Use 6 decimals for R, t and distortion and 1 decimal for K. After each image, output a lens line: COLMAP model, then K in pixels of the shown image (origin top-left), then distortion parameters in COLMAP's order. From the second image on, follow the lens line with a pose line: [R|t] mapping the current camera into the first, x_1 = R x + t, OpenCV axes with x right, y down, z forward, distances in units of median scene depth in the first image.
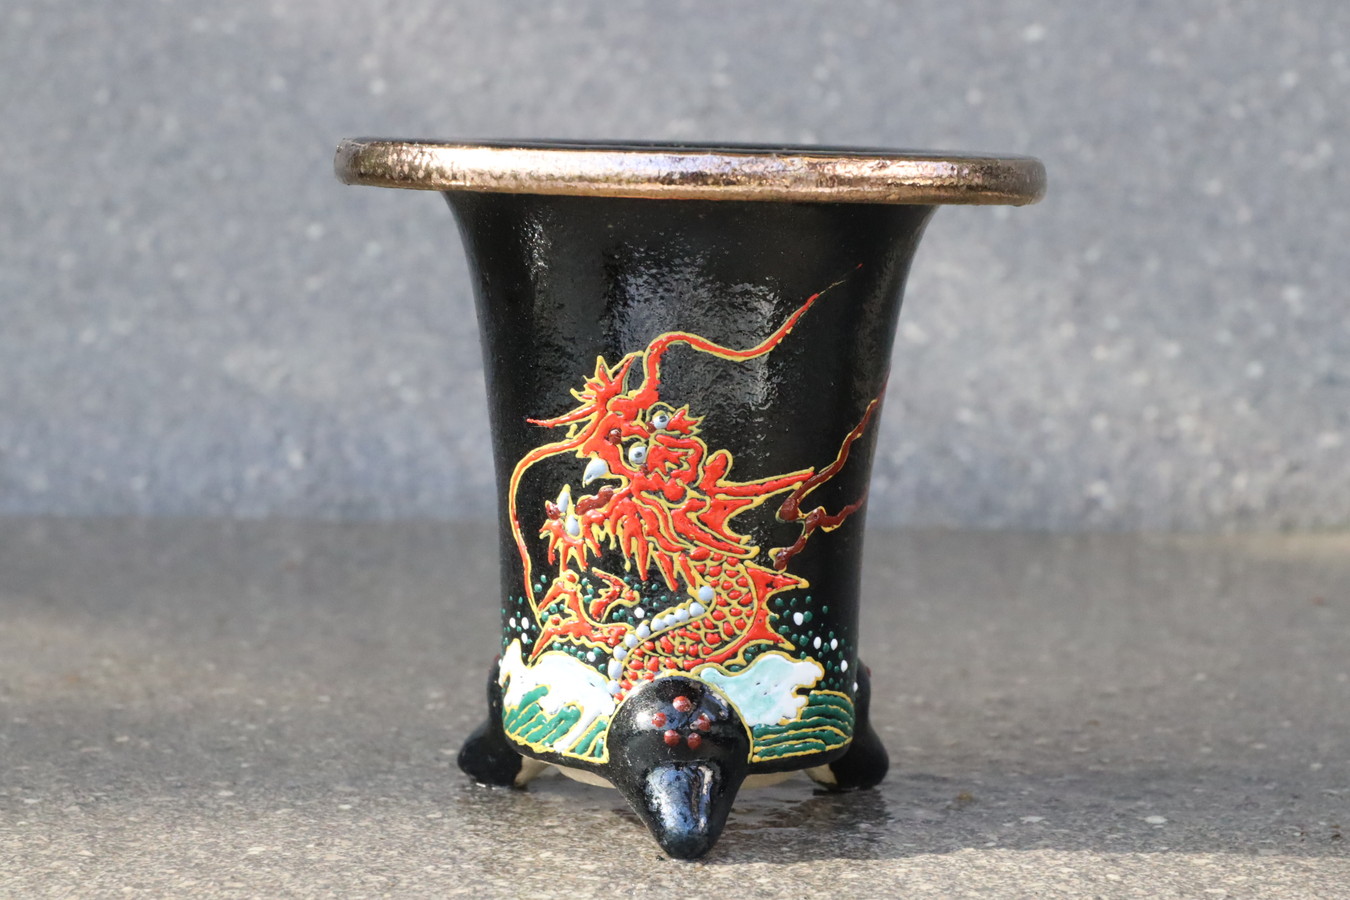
lens RADIAL K [[3583.5, 0, 675.0], [0, 3583.5, 450.0], [0, 0, 1]] dist [0.175417, -0.398186]
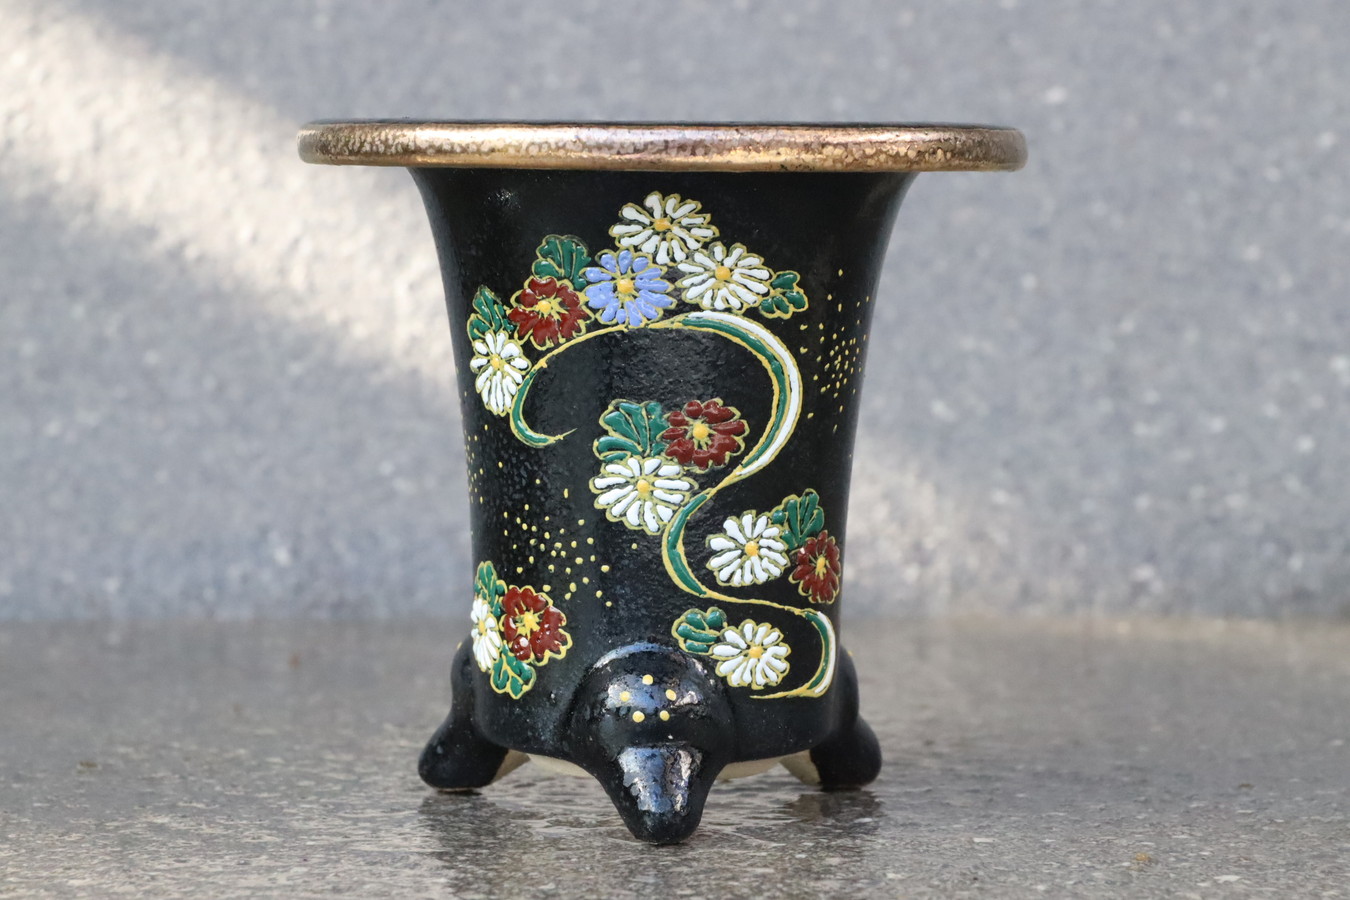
lens RADIAL K [[3531.9, 0, 675.0], [0, 3531.9, 450.0], [0, 0, 1]] dist [0.161055, 0.039987]
pose [[0.998972, -0.016583, 0.042199, -0.042102], [0.018824, 0.998402, -0.053286, 0.025514], [-0.041248, 0.054025, 0.997687, 0.083816]]
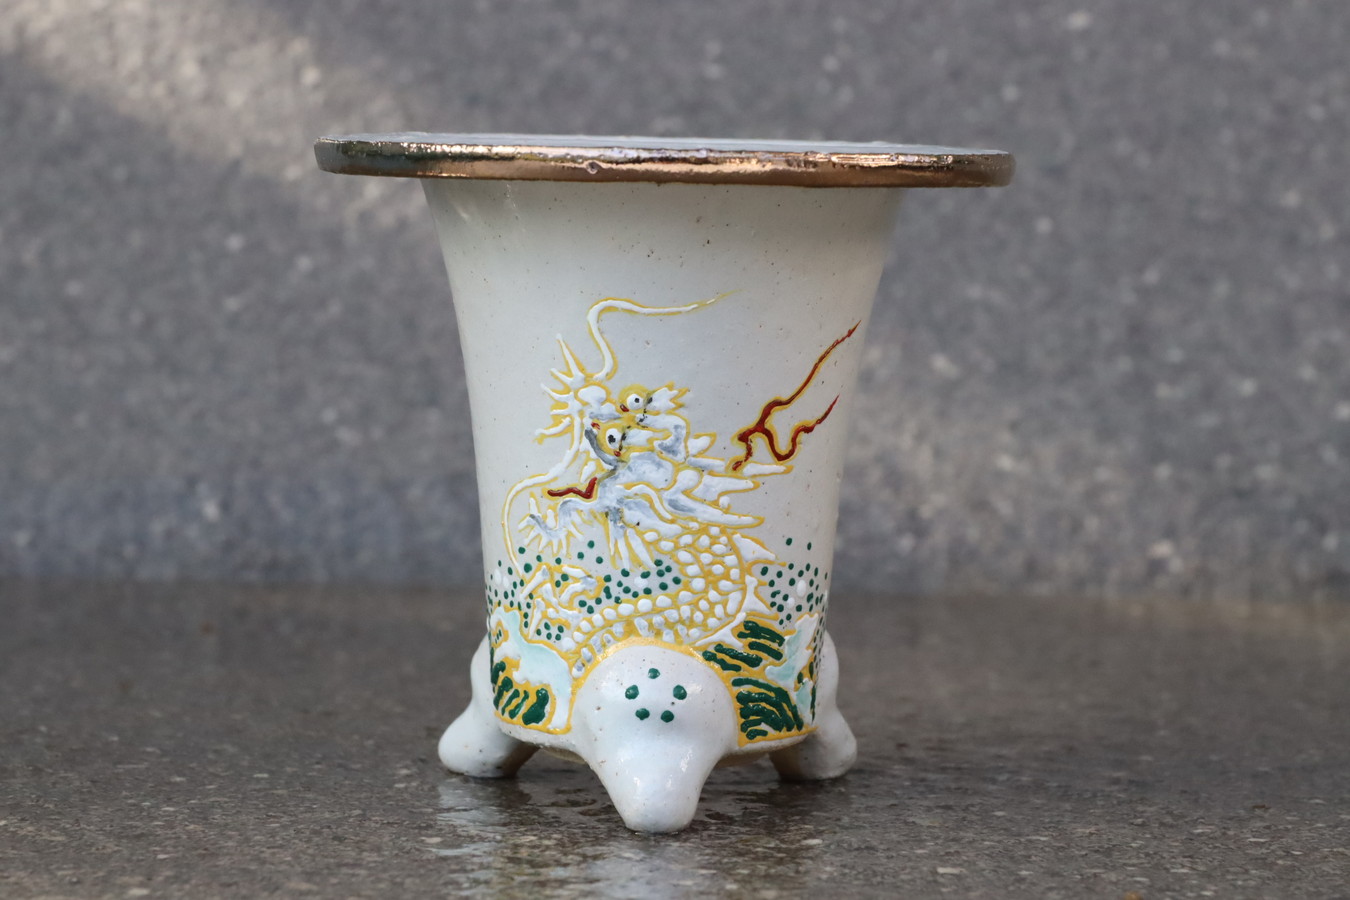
lens RADIAL K [[3583.5, 0, 675.0], [0, 3583.5, 450.0], [0, 0, 1]] dist [0.175417, -0.398186]
pose [[0.999485, 0.004519, 0.031775, -0.023757], [-0.003292, 0.999251, -0.038562, 0.020261], [-0.031925, 0.038437, 0.998751, 0.156343]]
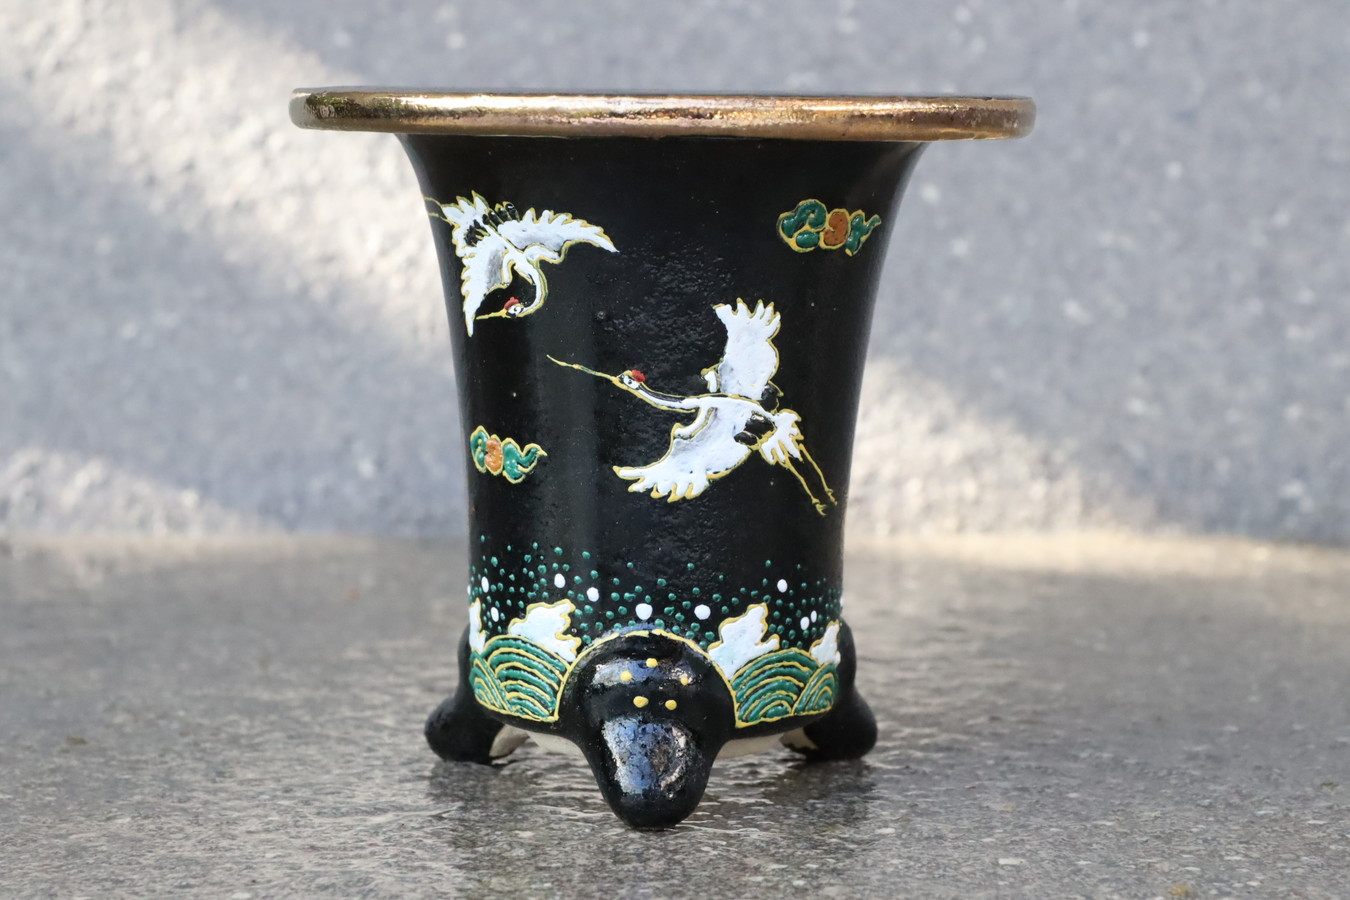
lens RADIAL K [[3583.5, 0, 675.0], [0, 3583.5, 450.0], [0, 0, 1]] dist [0.175417, -0.398186]
pose [[0.999285, -0.014490, -0.034919, -0.000217], [0.014505, 0.999895, 0.000174, -0.000864], [0.034913, -0.000680, 0.999390, 0.130116]]
